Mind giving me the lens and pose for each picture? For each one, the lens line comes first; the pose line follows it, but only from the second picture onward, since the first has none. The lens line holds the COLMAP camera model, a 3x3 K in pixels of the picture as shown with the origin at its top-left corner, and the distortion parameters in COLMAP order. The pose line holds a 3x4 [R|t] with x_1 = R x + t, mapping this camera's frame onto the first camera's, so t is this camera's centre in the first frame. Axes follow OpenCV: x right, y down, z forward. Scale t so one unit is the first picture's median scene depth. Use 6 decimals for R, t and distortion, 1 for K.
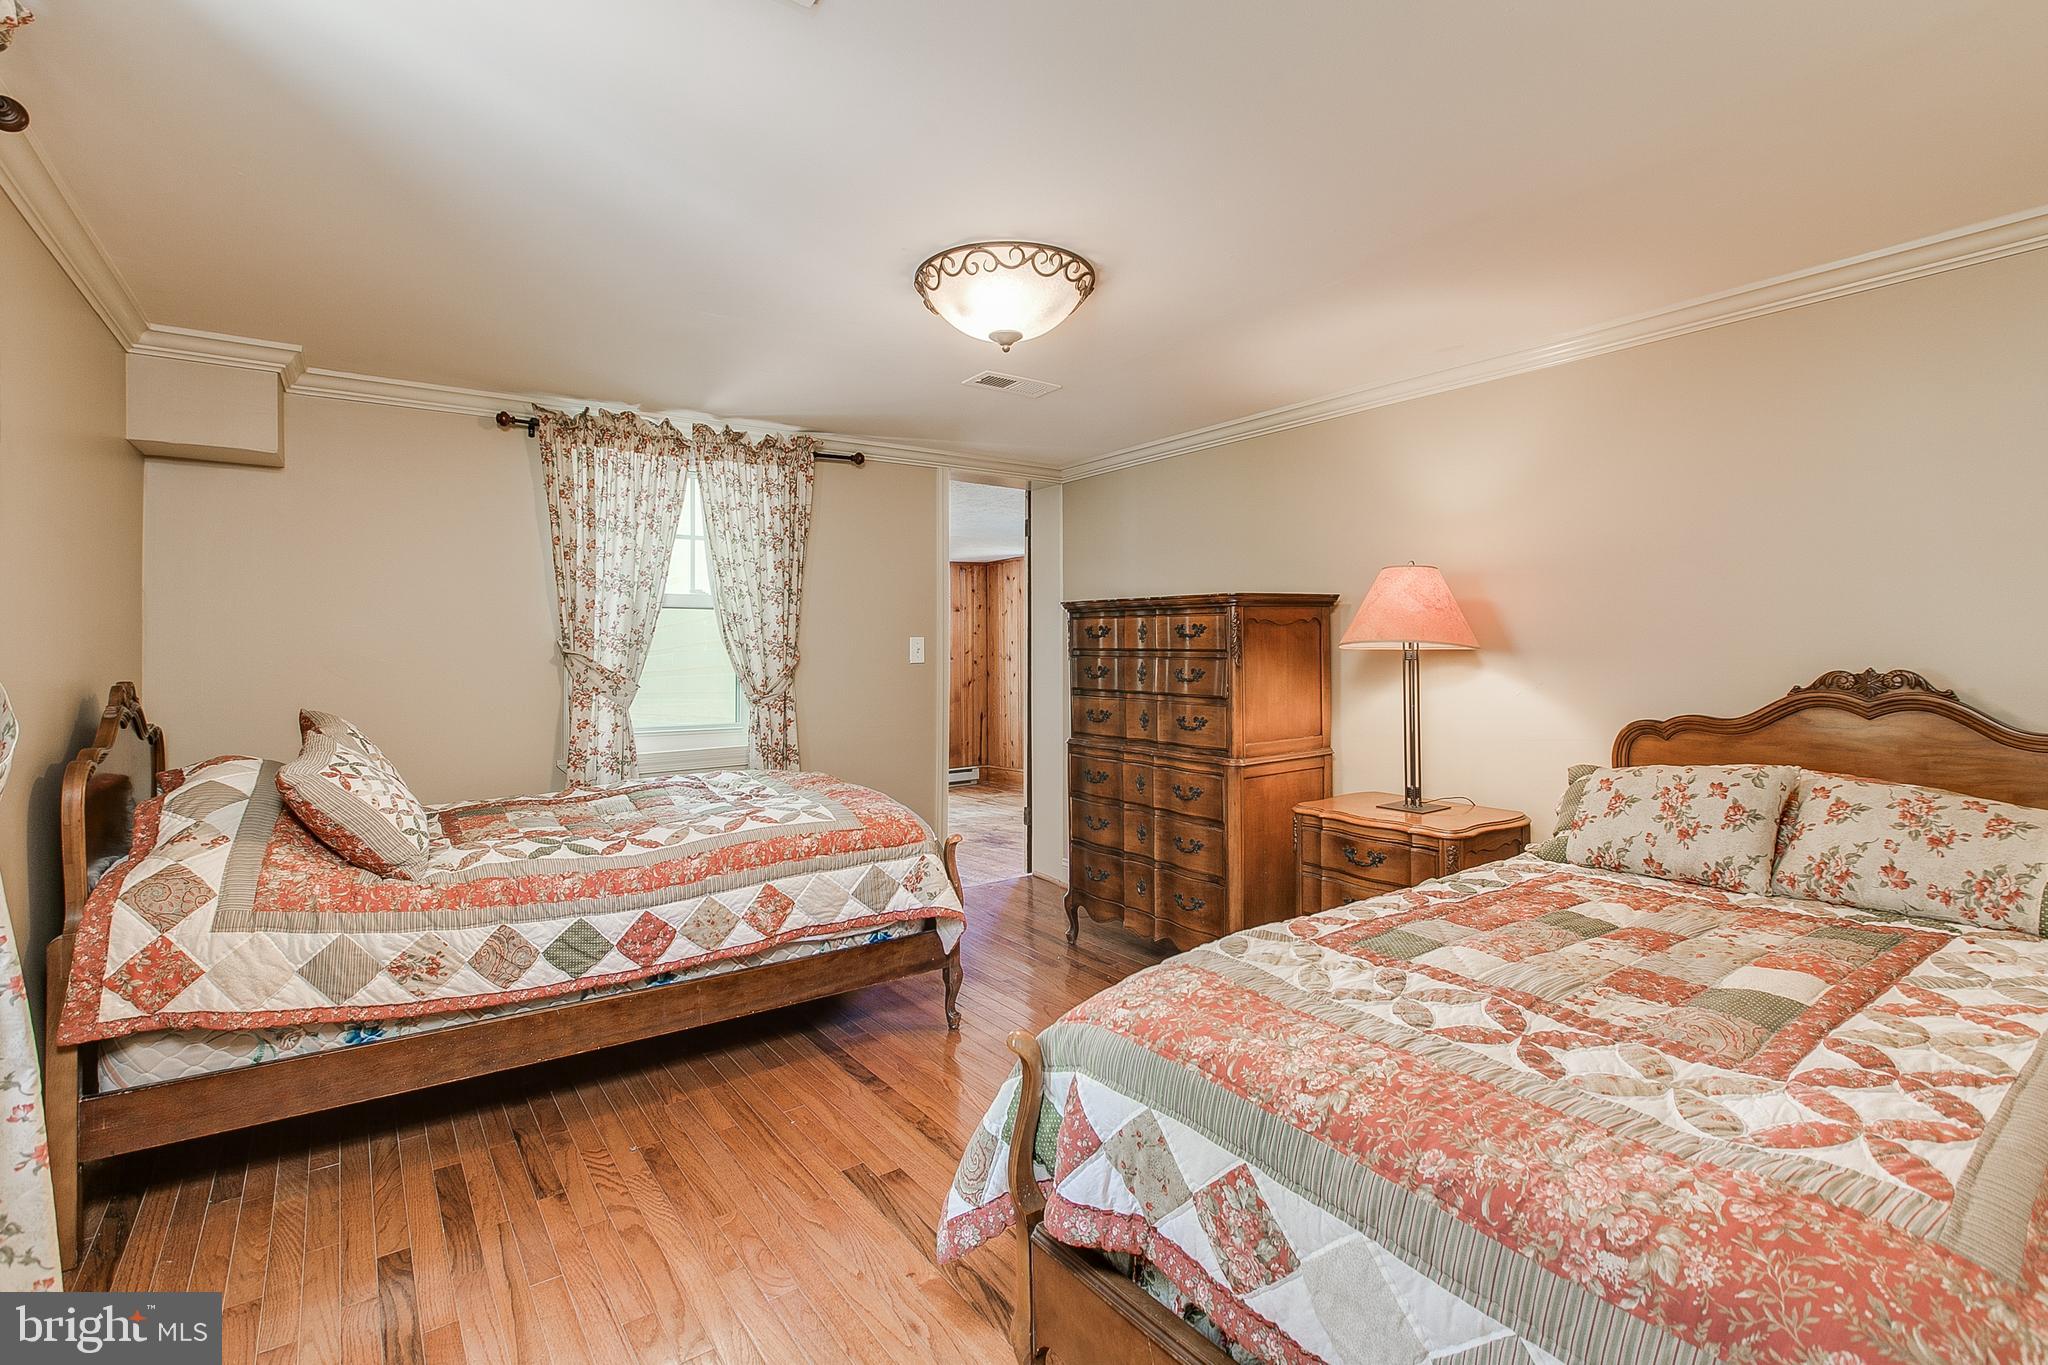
lens RADIAL K [[930.2, 0, 1022.4], [0, 930.2, 666.1], [0, 0, 1]] dist [-0.004346, -0.000006]
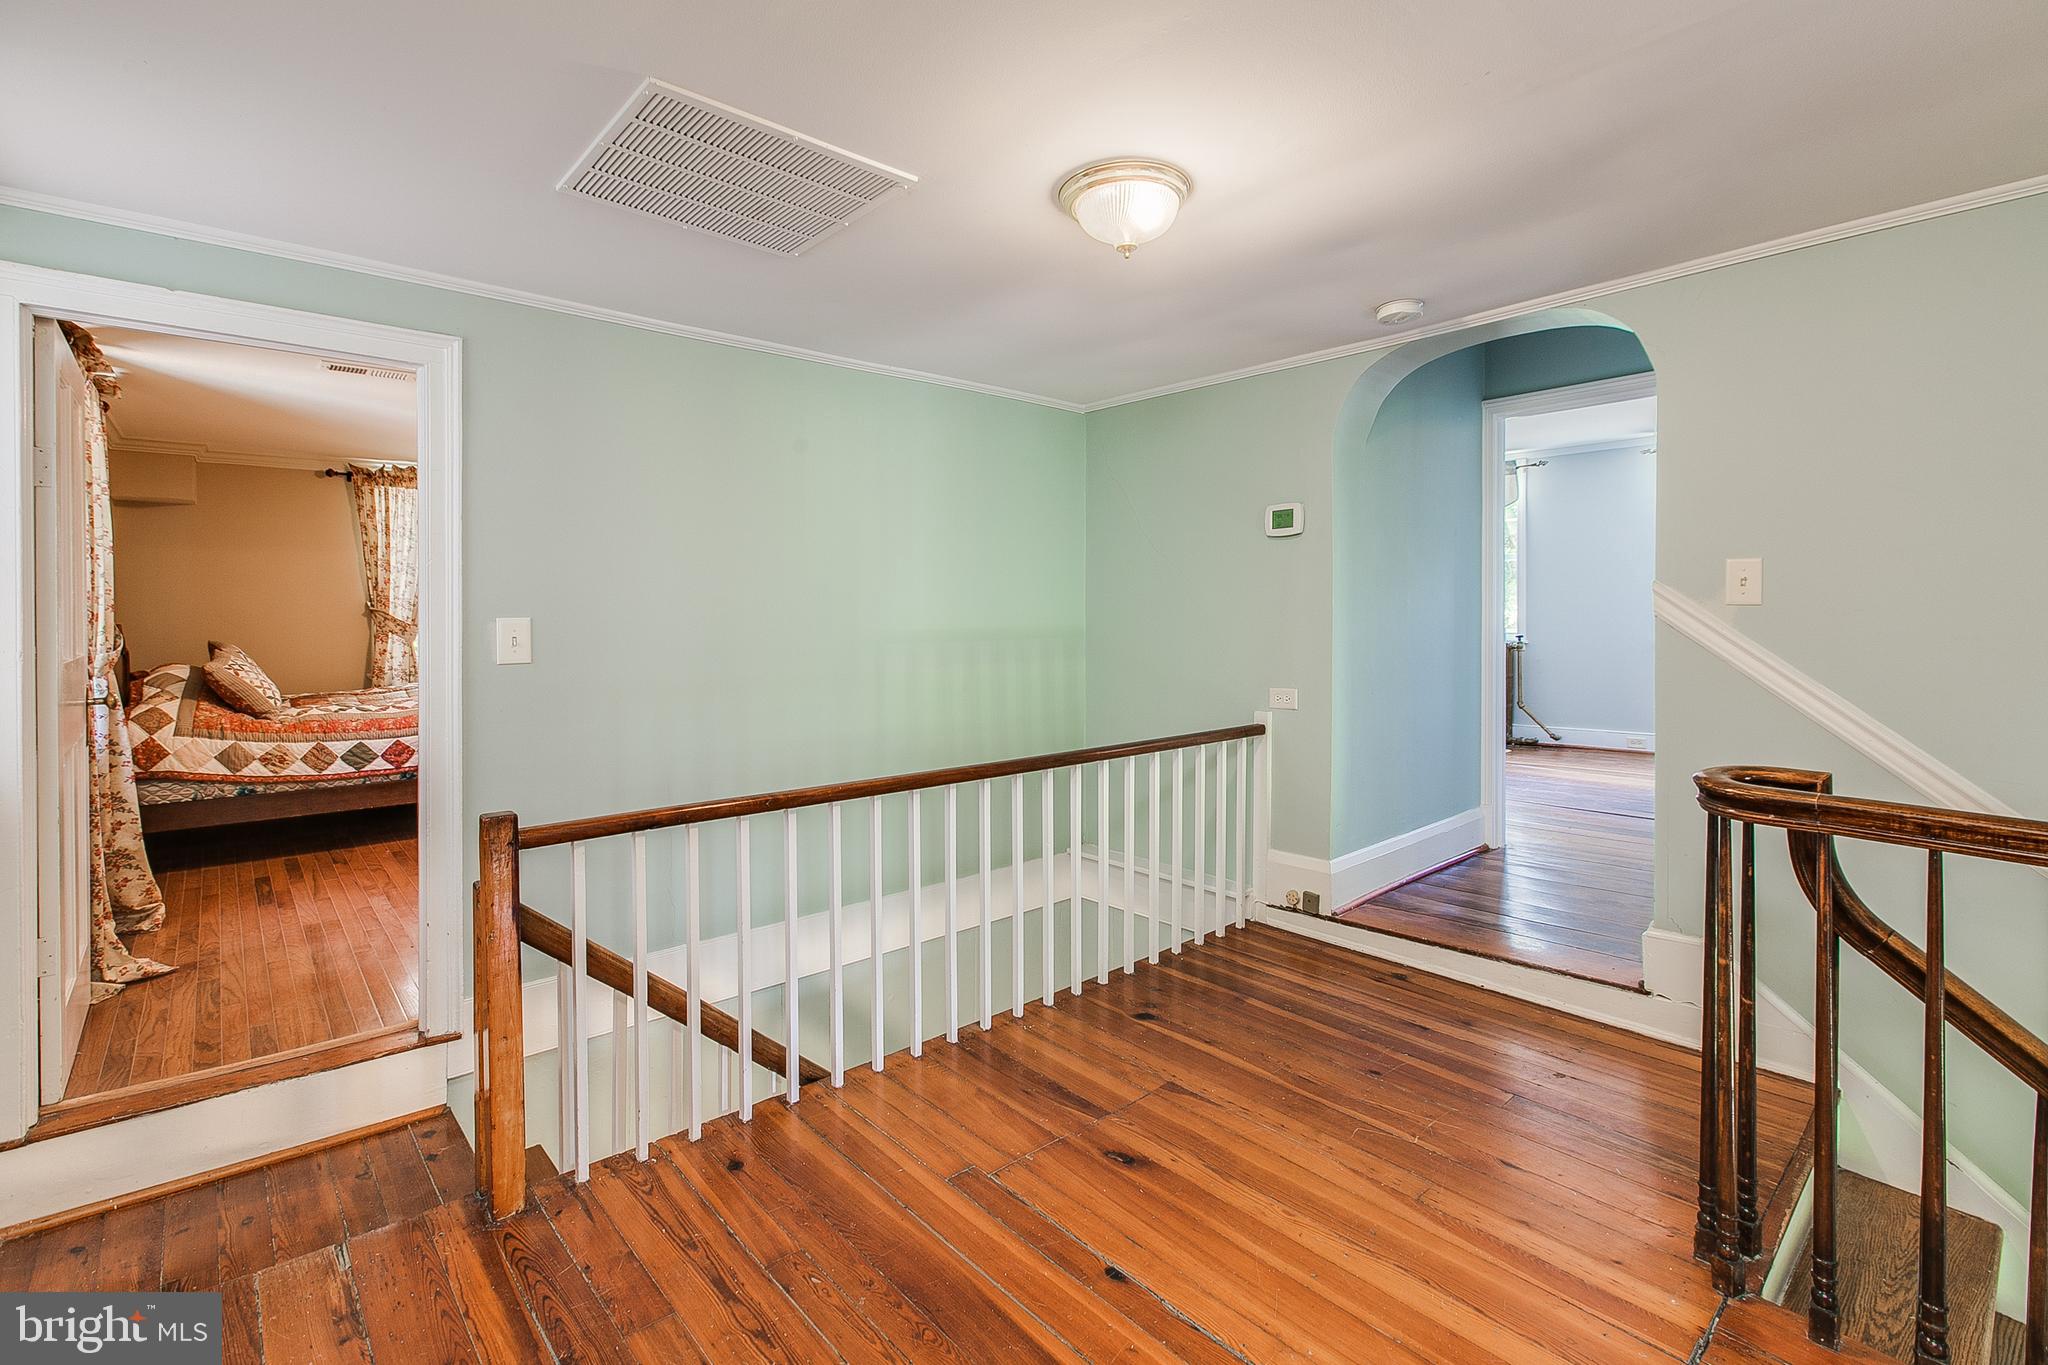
lens RADIAL K [[930.2, 0, 1029.9], [0, 930.2, 626.5], [0, 0, 1]] dist [-0.004346, -0.000006]
pose [[0.995937, -0.003637, 0.089977, 0.822834], [0.003096, 0.999976, 0.006151, 0.014498], [-0.089997, -0.005847, 0.995925, -1.182459]]
